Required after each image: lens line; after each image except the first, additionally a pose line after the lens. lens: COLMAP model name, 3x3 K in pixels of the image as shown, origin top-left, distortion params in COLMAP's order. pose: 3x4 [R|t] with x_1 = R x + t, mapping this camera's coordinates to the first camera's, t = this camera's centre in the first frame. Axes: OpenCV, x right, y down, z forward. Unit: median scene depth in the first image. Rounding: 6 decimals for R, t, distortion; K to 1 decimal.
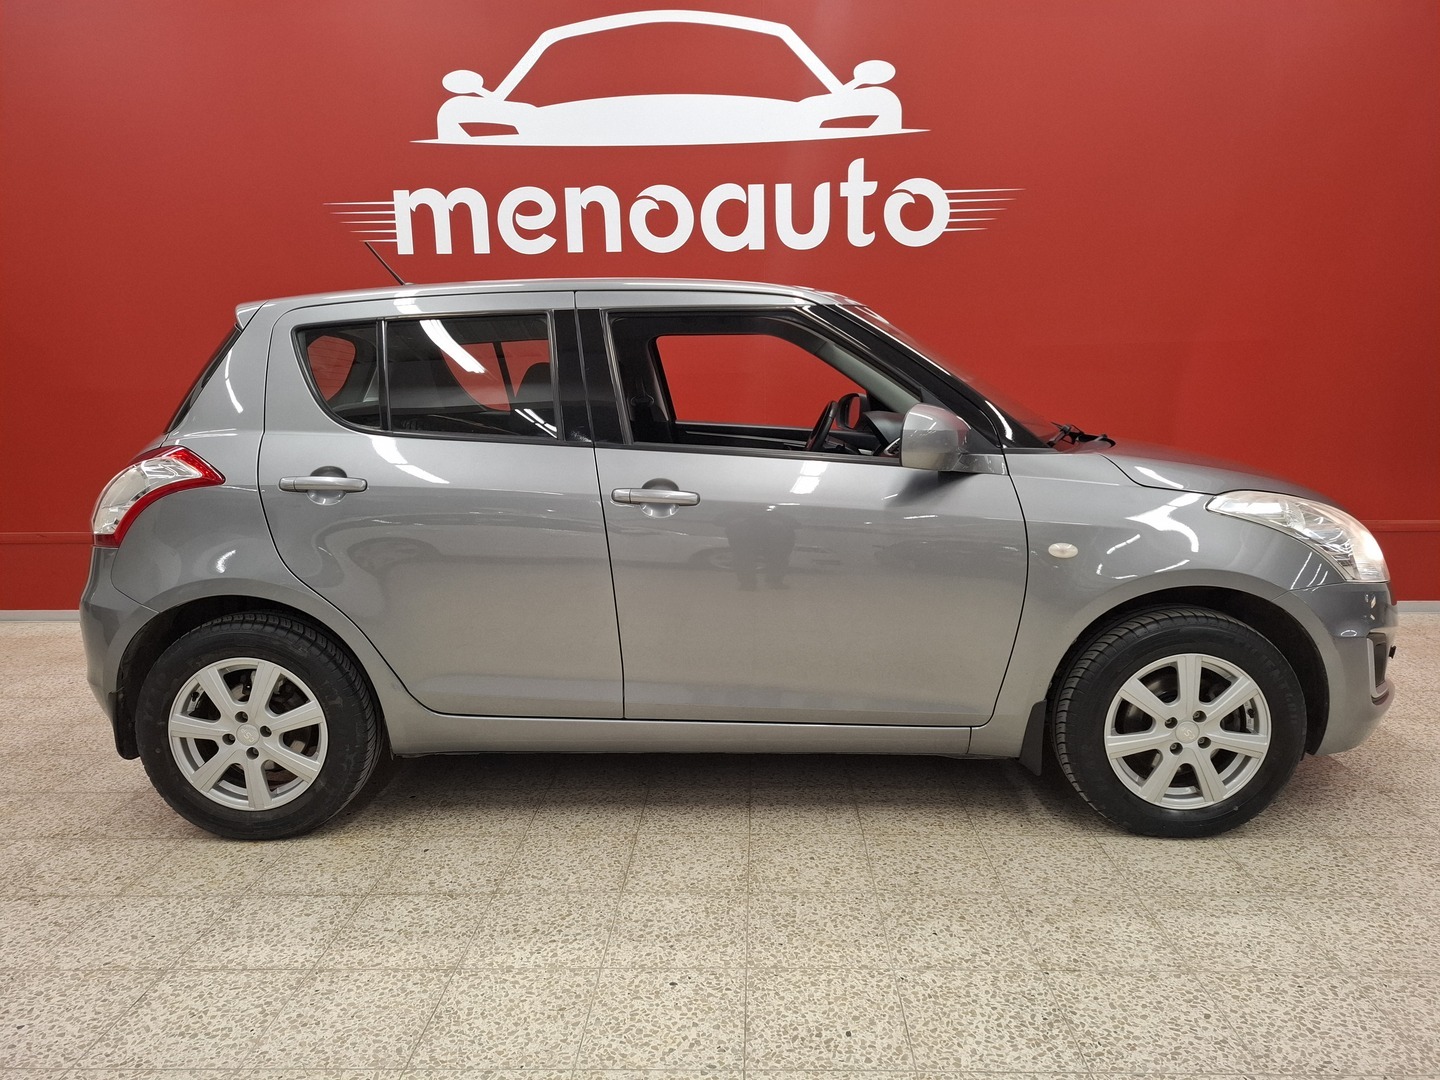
lens RADIAL K [[987.3, 0, 740.3], [0, 987.3, 542.9], [0, 0, 1]] dist [0.041390, -0.032347]
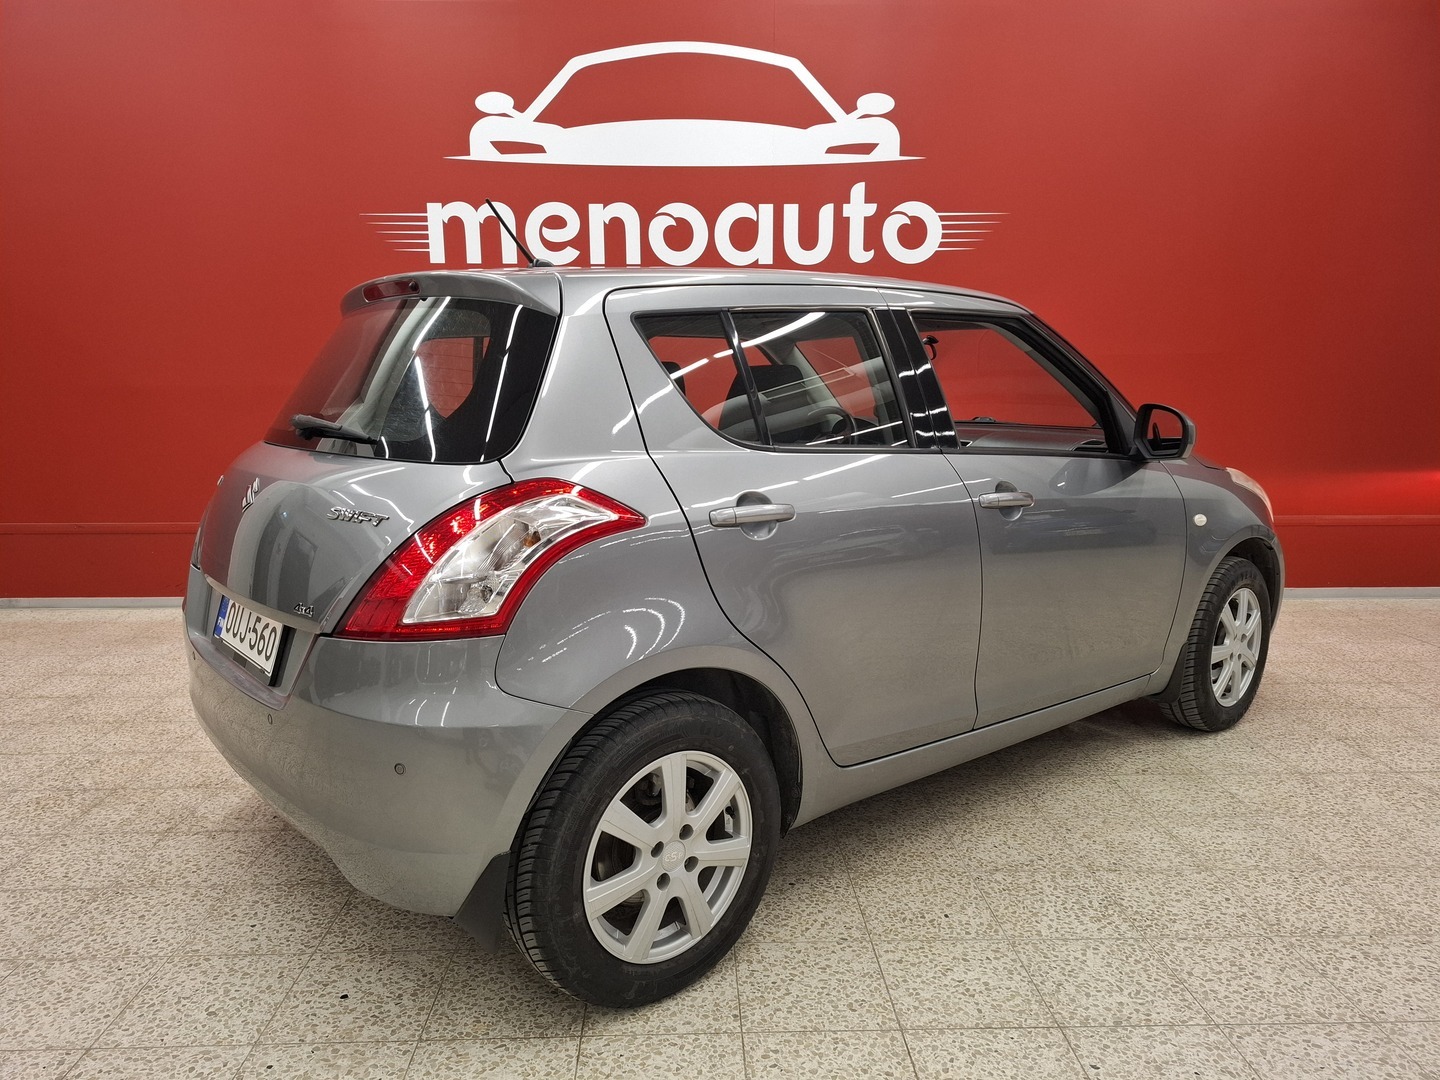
lens RADIAL K [[987.7, 0, 713.3], [0, 987.7, 556.7], [0, 0, 1]] dist [0.045233, -0.038762]
pose [[0.998572, 0.001253, 0.053416, -0.184222], [-0.001765, 0.999953, 0.009531, 0.026530], [-0.053402, -0.009612, 0.998527, -0.159348]]
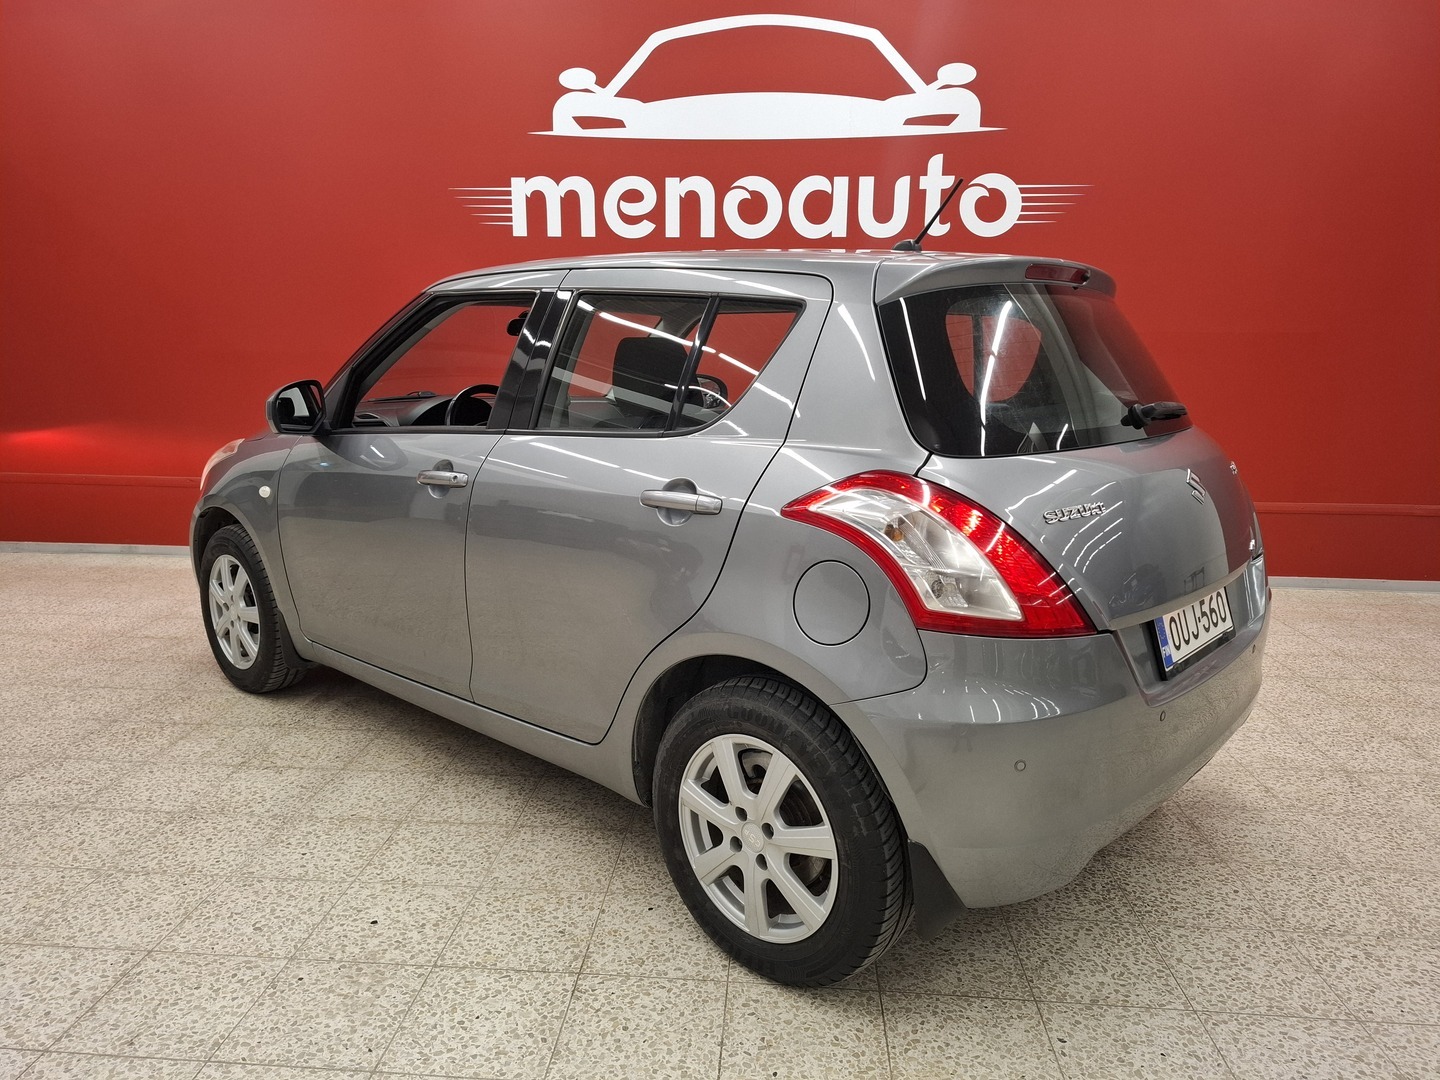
lens RADIAL K [[989.2, 0, 716.2], [0, 989.2, 548.8], [0, 0, 1]] dist [0.049019, -0.046808]
pose [[0.998362, 0.034294, -0.045800, -0.105708], [-0.032574, 0.998755, 0.037778, 0.015274], [0.047039, -0.036224, 0.998236, -0.201130]]
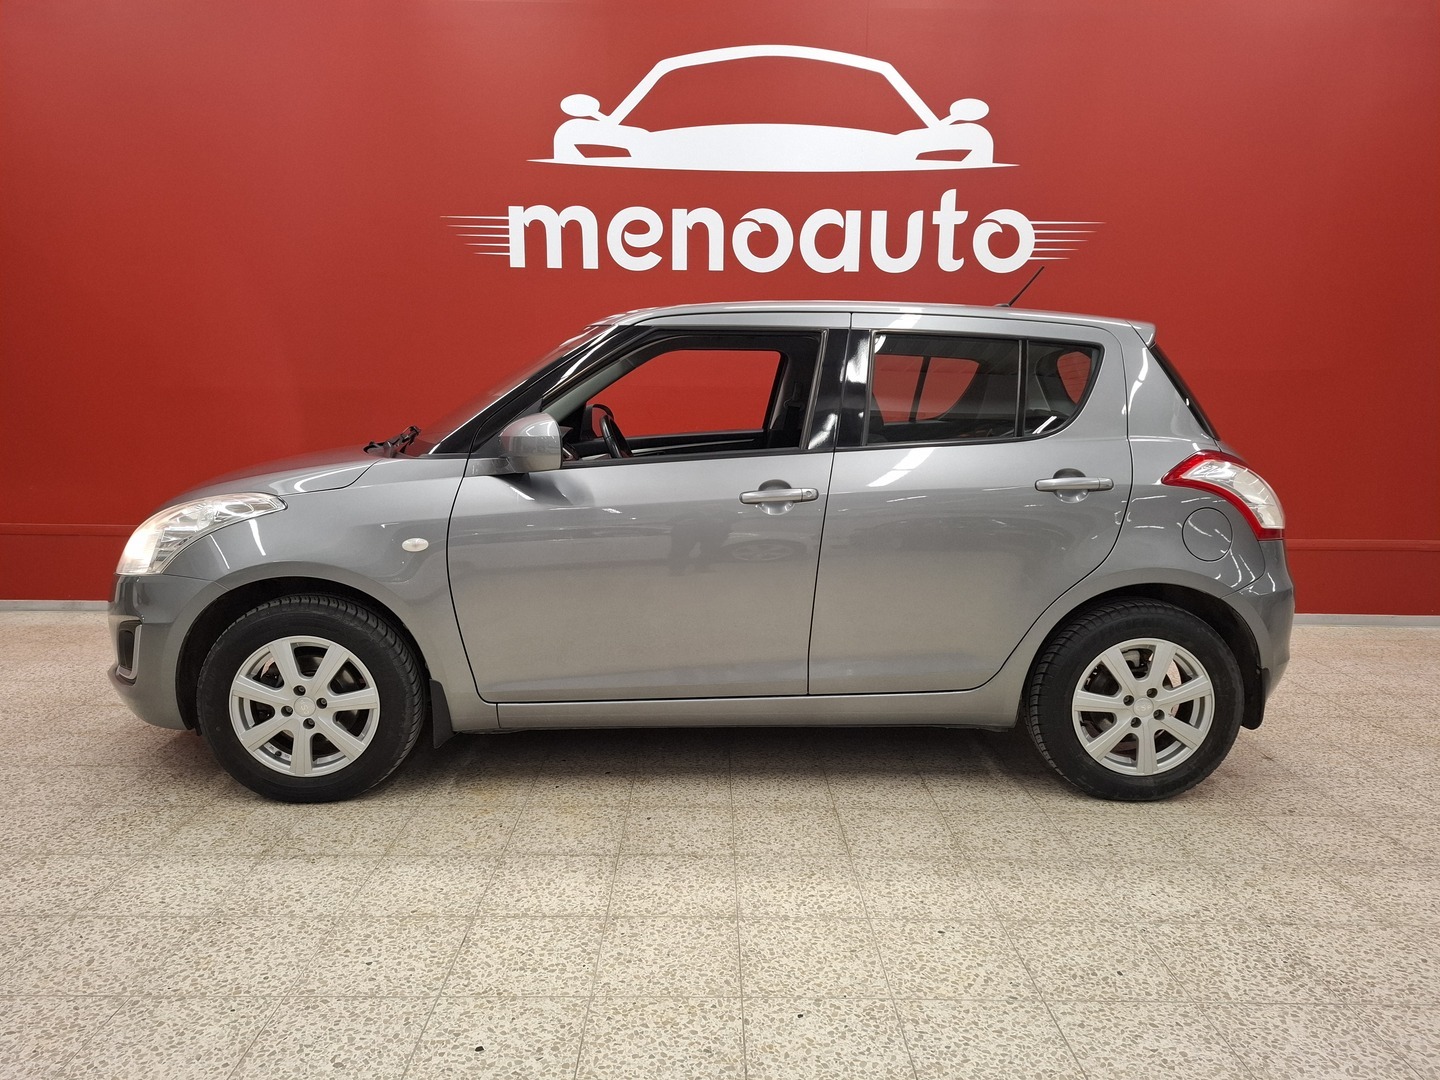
lens RADIAL K [[987.3, 0, 717.8], [0, 987.3, 546.5], [0, 0, 1]] dist [0.039898, -0.032300]
pose [[0.999178, 0.019959, 0.035283, -0.295628], [-0.019526, 0.999730, -0.012585, 0.024115], [-0.035524, 0.011885, 0.999298, -0.089433]]
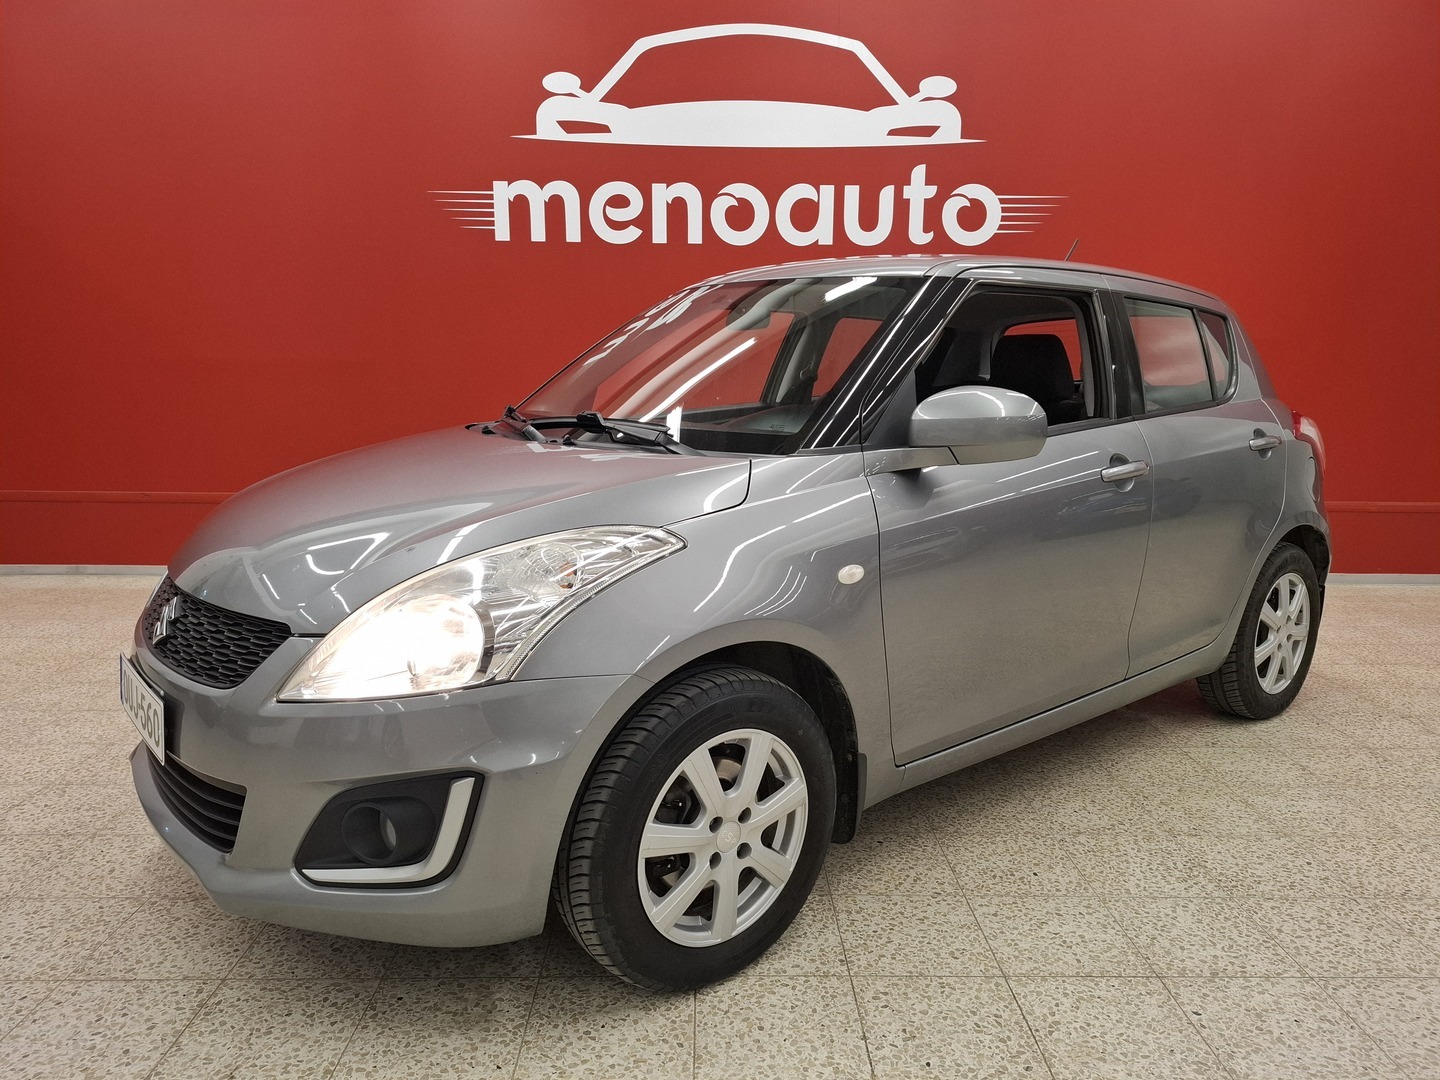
lens RADIAL K [[988.5, 0, 724.5], [0, 988.5, 547.4], [0, 0, 1]] dist [0.041657, -0.036181]
pose [[0.998898, 0.015134, 0.044424, -0.260429], [-0.015693, 0.999802, 0.012265, 0.050499], [-0.044230, -0.012948, 0.998937, -0.181349]]
